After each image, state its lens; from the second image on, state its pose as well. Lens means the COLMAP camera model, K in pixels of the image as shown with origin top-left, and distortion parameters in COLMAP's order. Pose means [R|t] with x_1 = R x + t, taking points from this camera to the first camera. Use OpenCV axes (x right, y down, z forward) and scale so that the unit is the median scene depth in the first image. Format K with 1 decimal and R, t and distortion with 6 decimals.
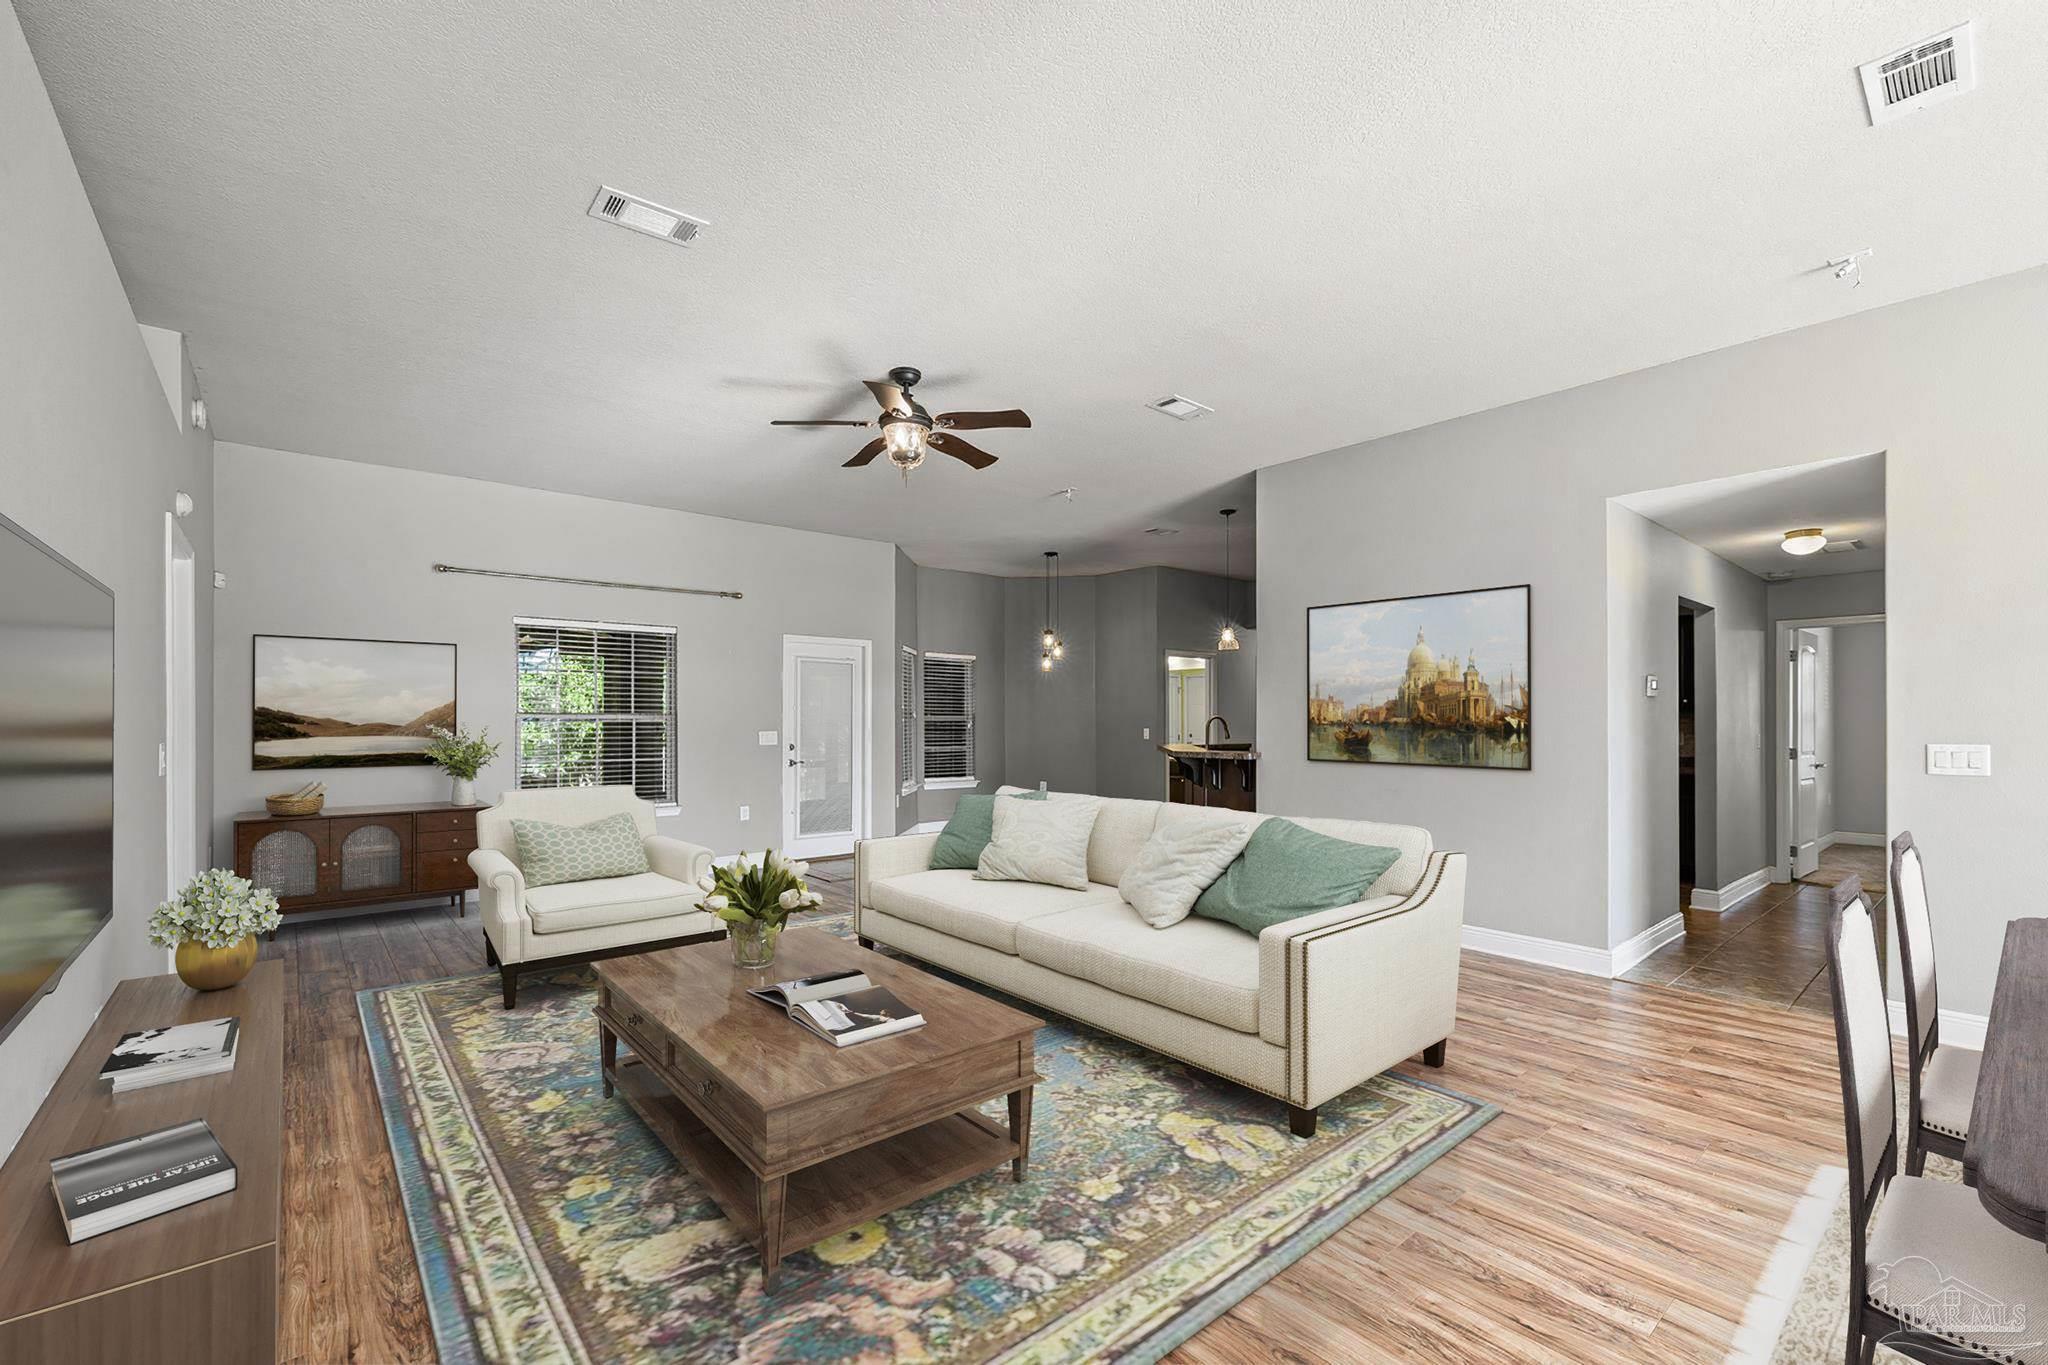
lens RADIAL K [[864.8, 0, 1025.5], [0, 864.8, 709.3], [0, 0, 1]] dist [0.002838, -0.000460]
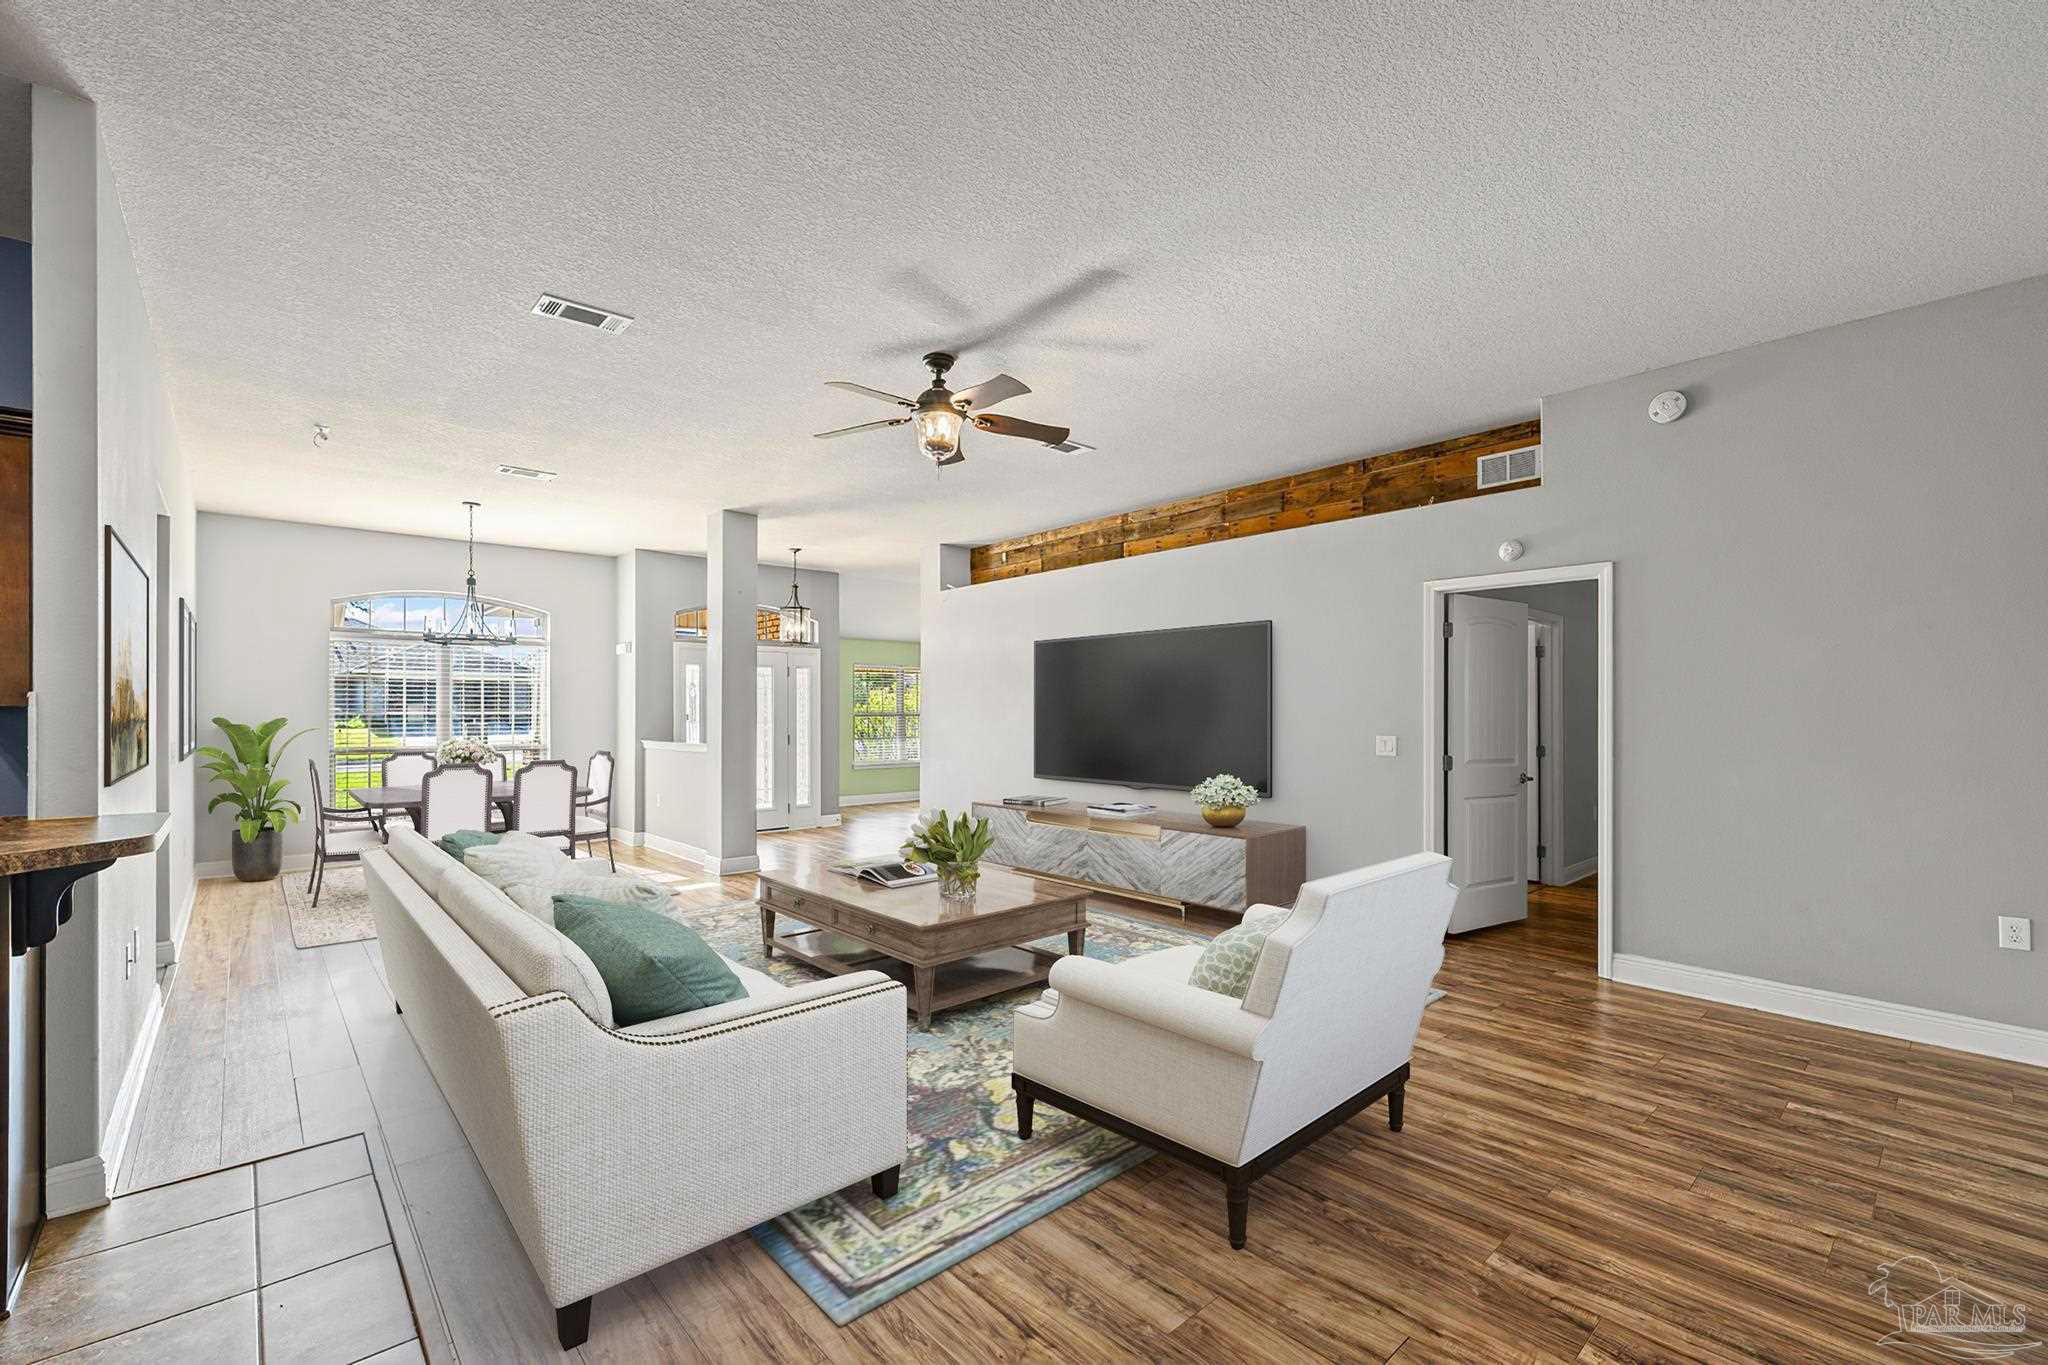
lens RADIAL K [[864.8, 0, 1023.8], [0, 864.8, 699.8], [0, 0, 1]] dist [0.002838, -0.000460]
pose [[-0.999762, 0.000181, -0.021797, -0.149960], [0.000812, 0.999582, -0.028916, 0.008675], [0.021783, -0.028927, -0.999344, 1.371278]]
